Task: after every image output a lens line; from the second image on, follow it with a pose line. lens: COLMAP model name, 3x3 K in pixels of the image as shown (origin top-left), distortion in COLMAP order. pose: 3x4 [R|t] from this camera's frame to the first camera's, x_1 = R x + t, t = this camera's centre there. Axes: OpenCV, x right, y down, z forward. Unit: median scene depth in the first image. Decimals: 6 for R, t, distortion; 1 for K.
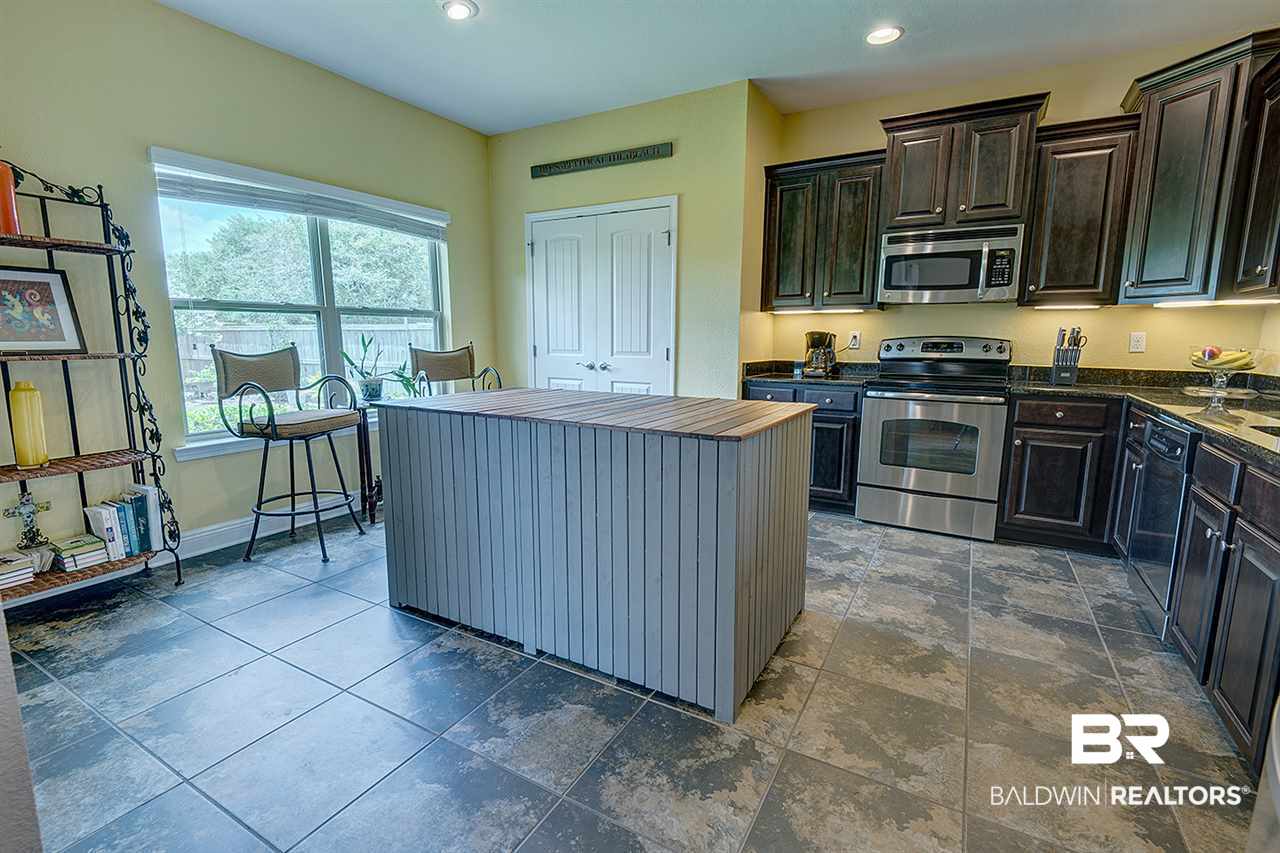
lens RADIAL K [[584.4, 0, 640.0], [0, 584.4, 426.5], [0, 0, 1]] dist [0.000344, -0.000027]
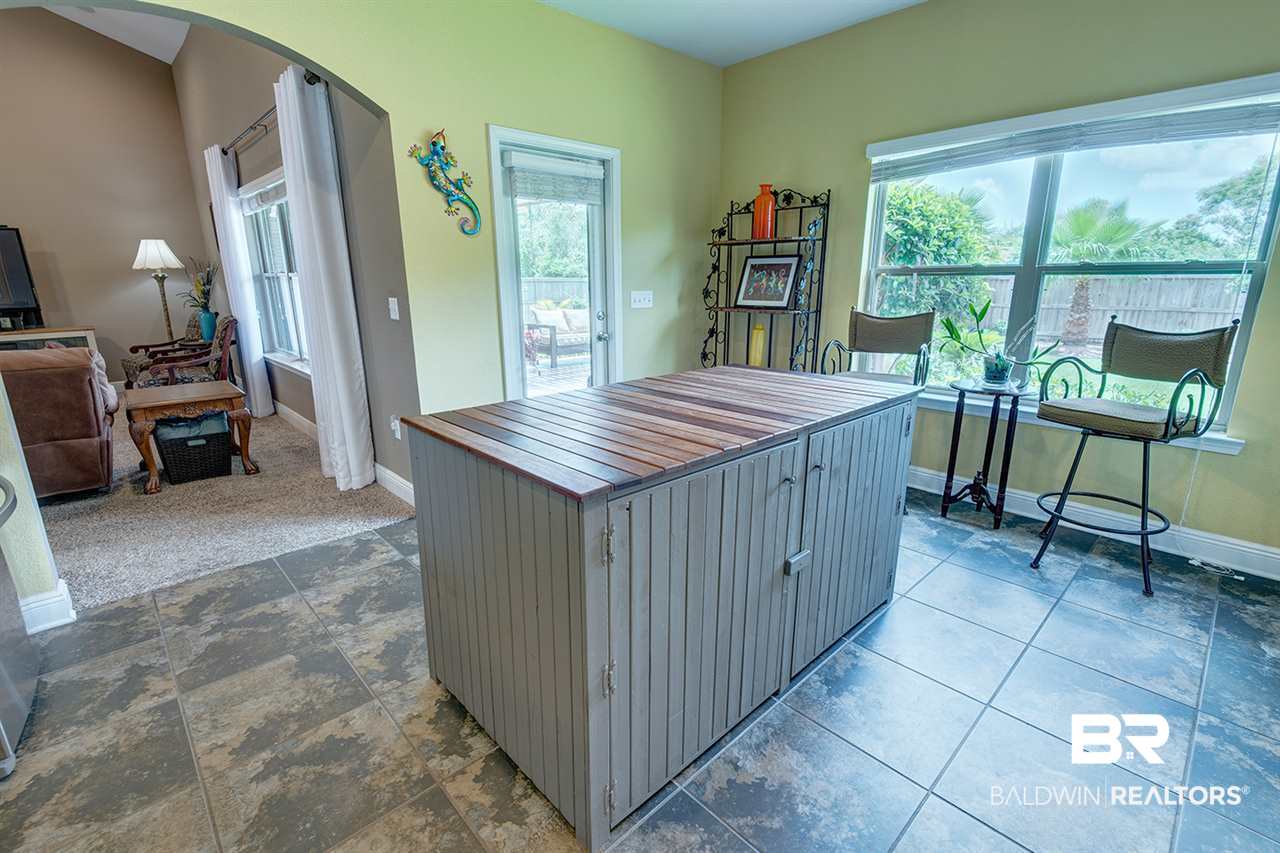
lens RADIAL K [[584.4, 0, 640.0], [0, 584.4, 426.5], [0, 0, 1]] dist [0.000344, -0.000027]
pose [[-0.296382, 0.233095, -0.926188, 0.909692], [-0.147487, 0.946957, 0.285518, -0.293410], [0.943613, 0.221223, -0.246282, 1.474054]]
